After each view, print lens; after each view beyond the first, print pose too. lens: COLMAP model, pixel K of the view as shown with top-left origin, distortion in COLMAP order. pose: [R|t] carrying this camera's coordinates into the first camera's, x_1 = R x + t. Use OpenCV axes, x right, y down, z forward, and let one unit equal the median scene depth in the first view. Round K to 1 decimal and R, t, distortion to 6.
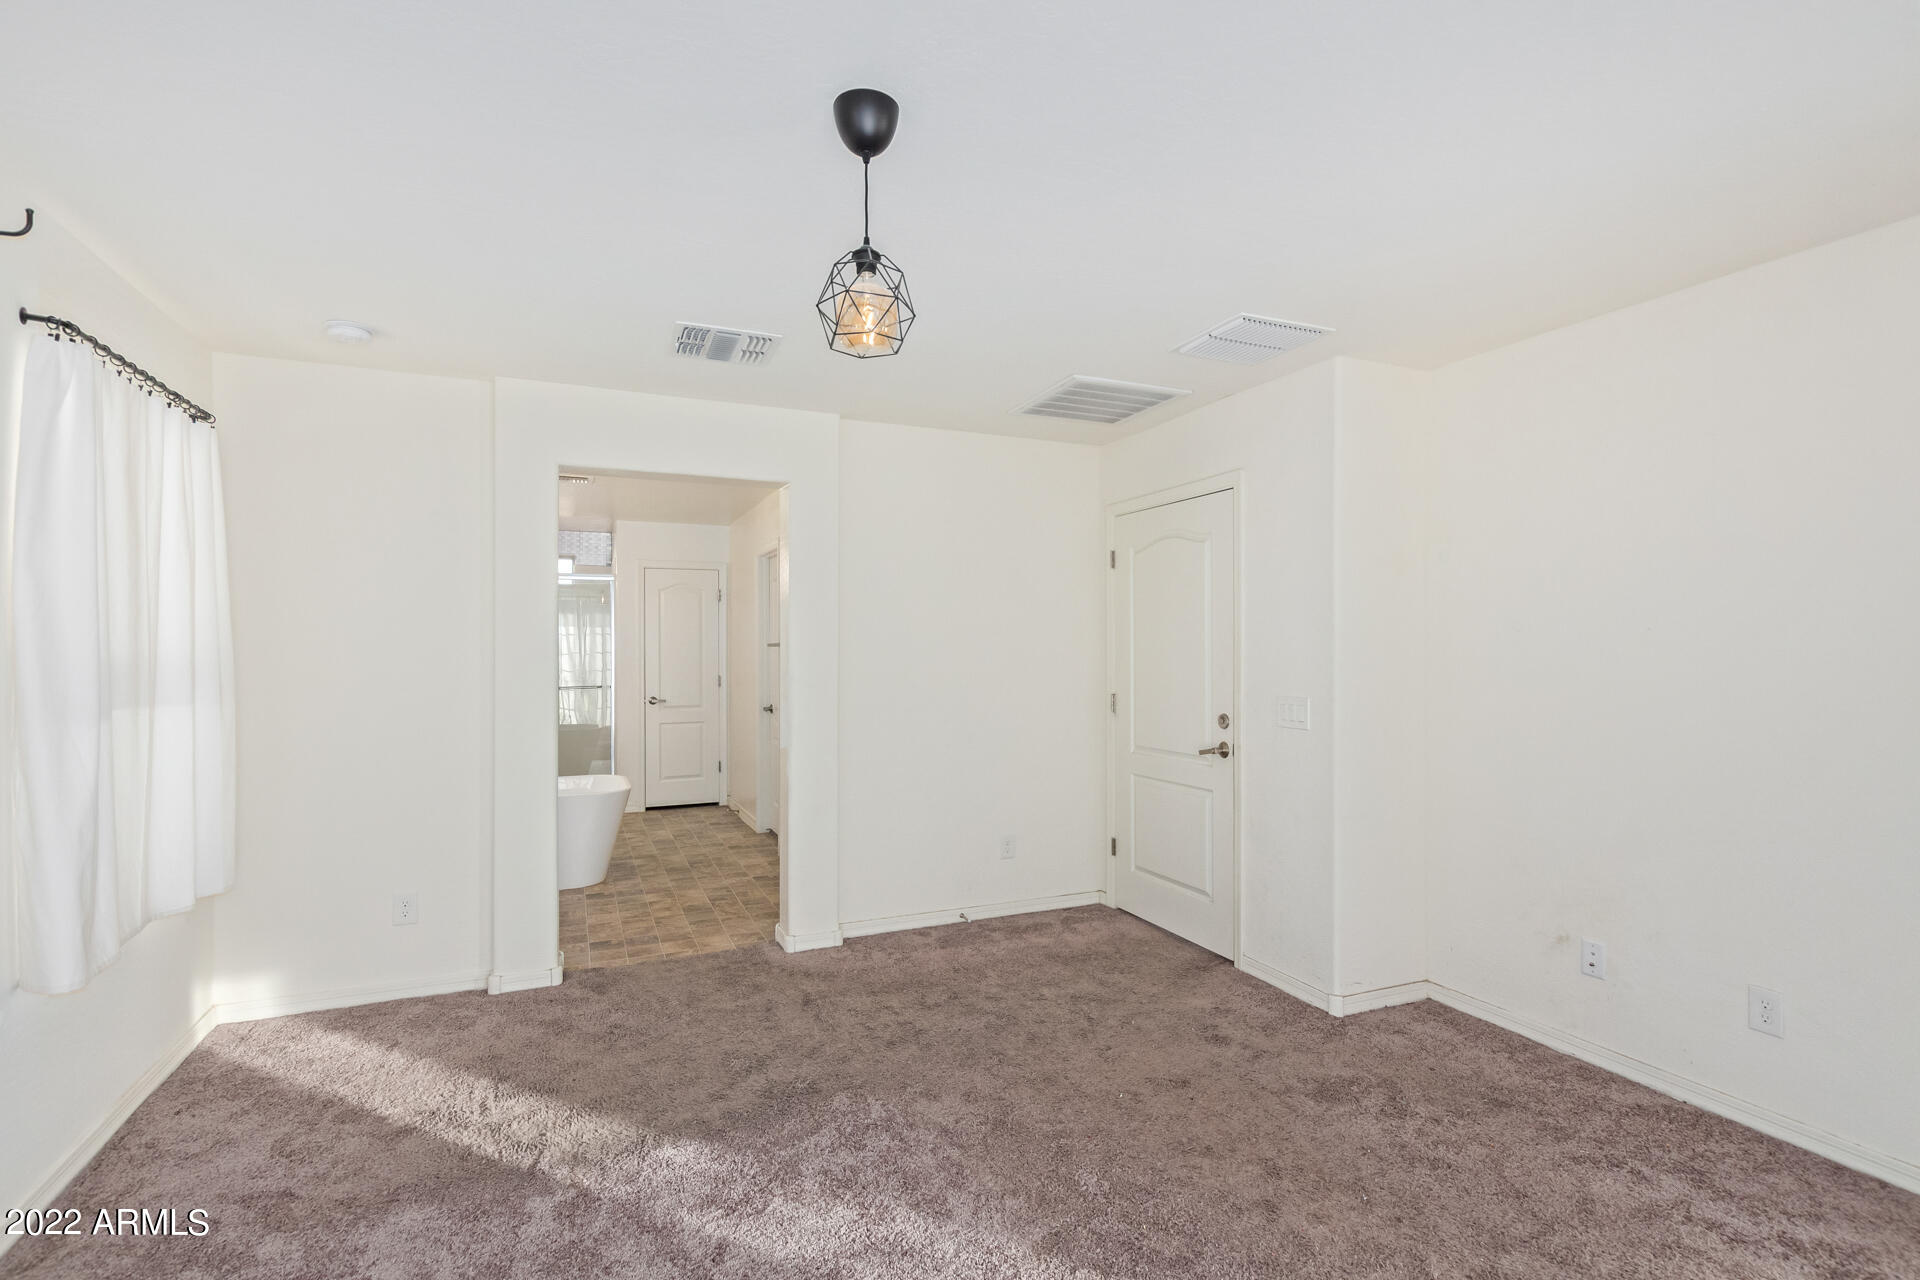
lens RADIAL K [[898.7, 0, 968.3], [0, 898.7, 644.6], [0, 0, 1]] dist [0.000527, -0.000931]
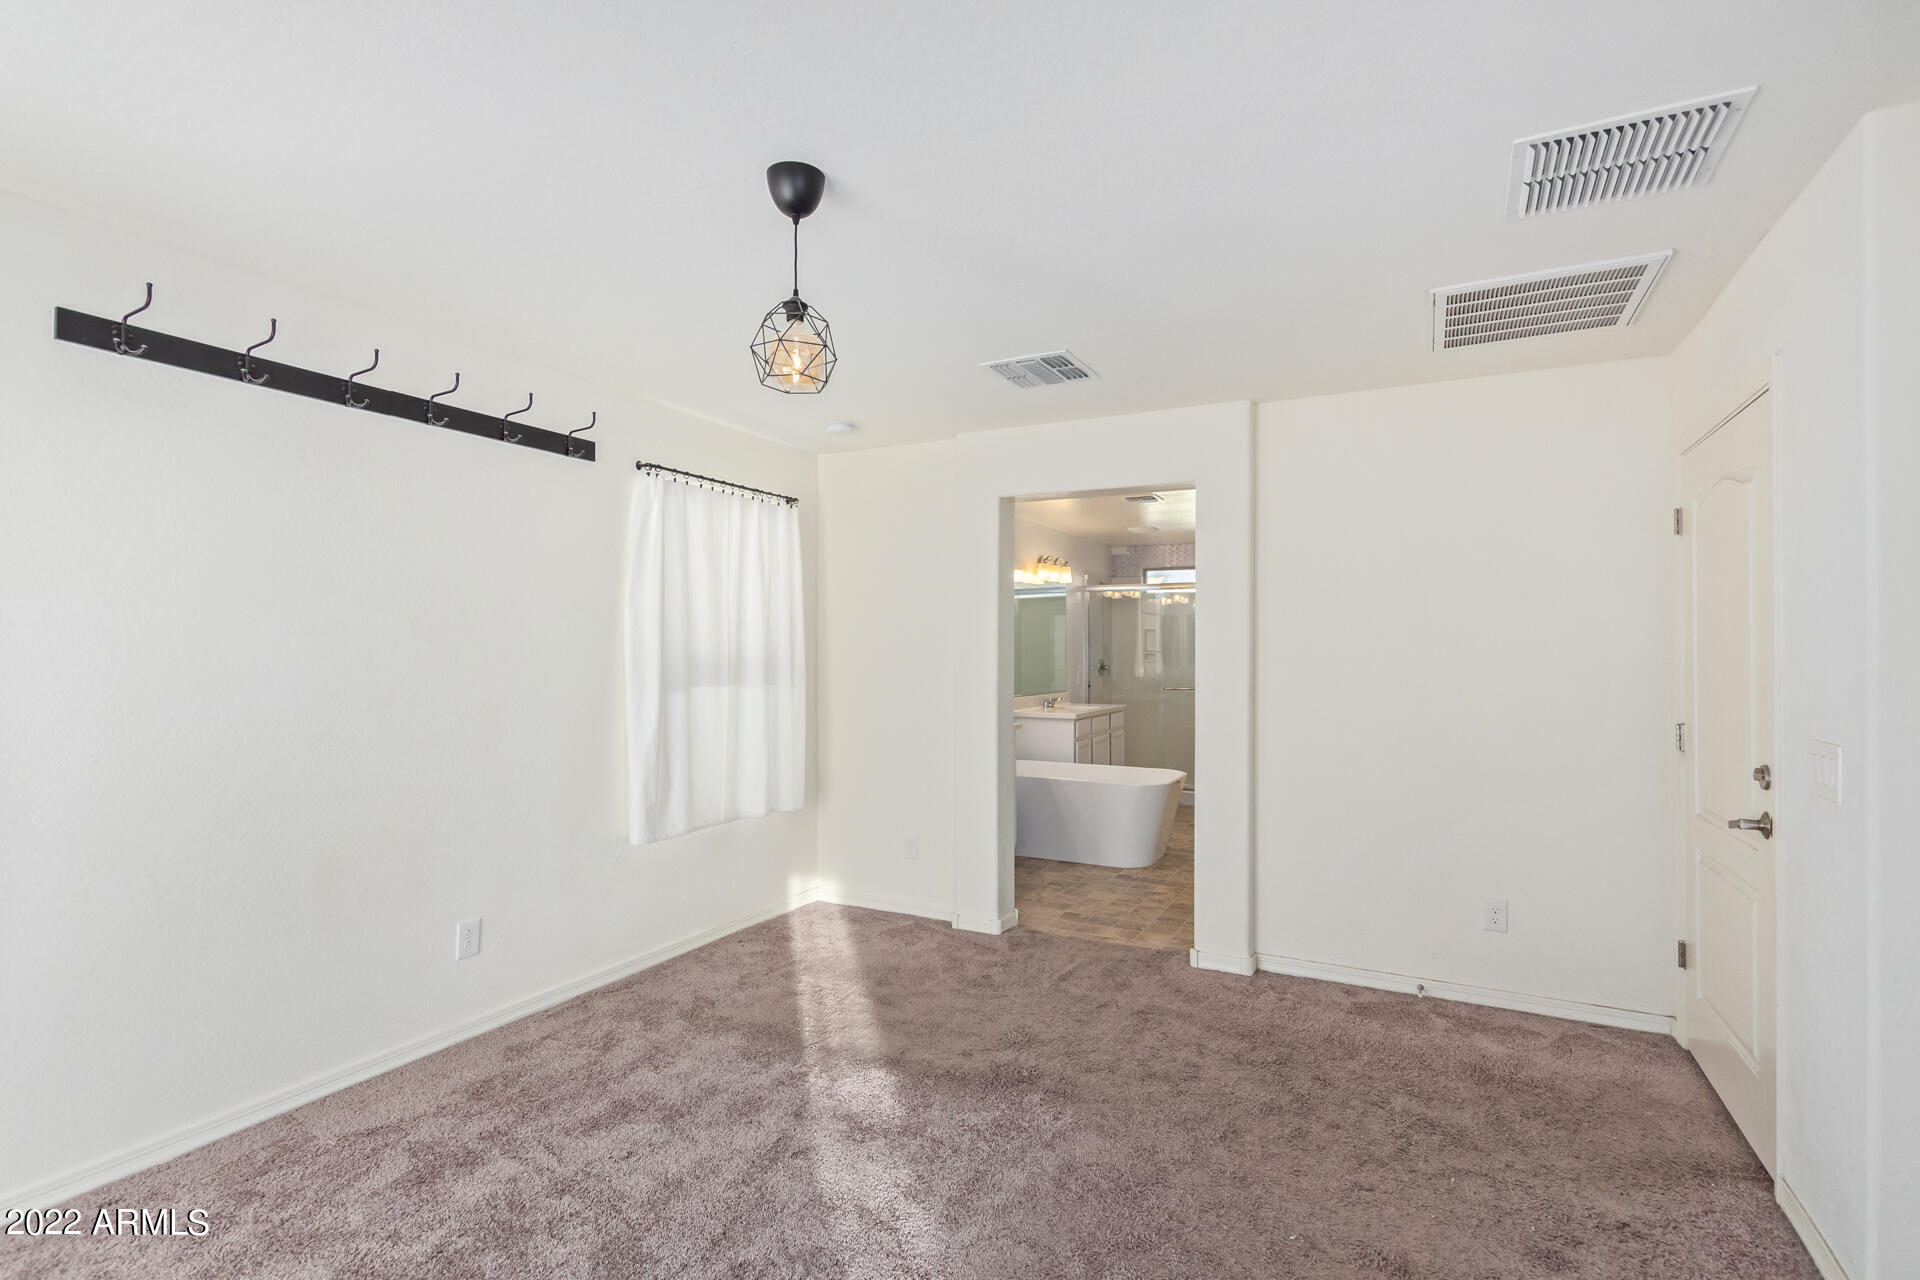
lens RADIAL K [[888.6, 0, 960.0], [0, 888.6, 640.0], [0, 0, 1]] dist [0.001753, -0.000801]
pose [[0.630279, -0.006727, -0.776340, 0.420565], [-0.000942, 0.999955, -0.009429, 0.000105], [0.776368, 0.006674, 0.630244, 0.216174]]
